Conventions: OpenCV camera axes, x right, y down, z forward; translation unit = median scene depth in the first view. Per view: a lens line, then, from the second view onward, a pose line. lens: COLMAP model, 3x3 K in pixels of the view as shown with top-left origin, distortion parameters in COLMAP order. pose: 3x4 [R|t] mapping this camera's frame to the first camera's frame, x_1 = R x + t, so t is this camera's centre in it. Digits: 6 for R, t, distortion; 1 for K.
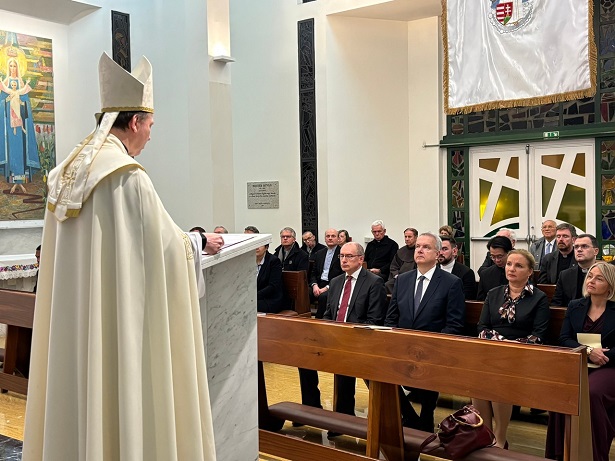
lens RADIAL K [[786.6, 0, 307.7], [0, 786.6, 230.7], [0, 0, 1]] dist [0.043357, 0.000000]
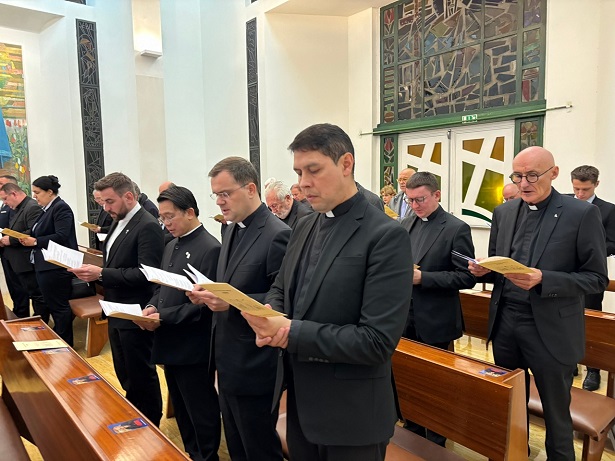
lens RADIAL K [[469.8, 0, 307.3], [0, 469.8, 229.6], [0, 0, 1]] dist [0.007722, -0.005779]
pose [[0.976741, 0.025766, -0.212869, 0.233465], [-0.011830, 0.997717, 0.066485, -0.021125], [0.214096, -0.062420, 0.974816, 0.379929]]
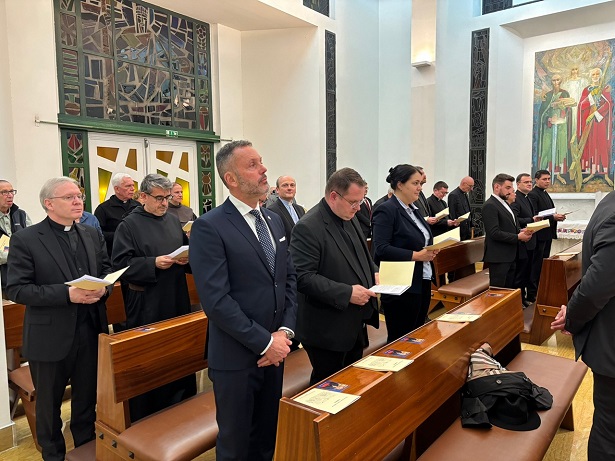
lens RADIAL K [[469.8, 0, 308.3], [0, 469.8, 230.9], [0, 0, 1]] dist [0.007722, -0.005779]
pose [[0.004879, -0.070012, 0.997534, -0.362387], [0.039306, 0.996789, 0.069768, -0.020733], [-0.999215, 0.038869, 0.007615, 0.782834]]
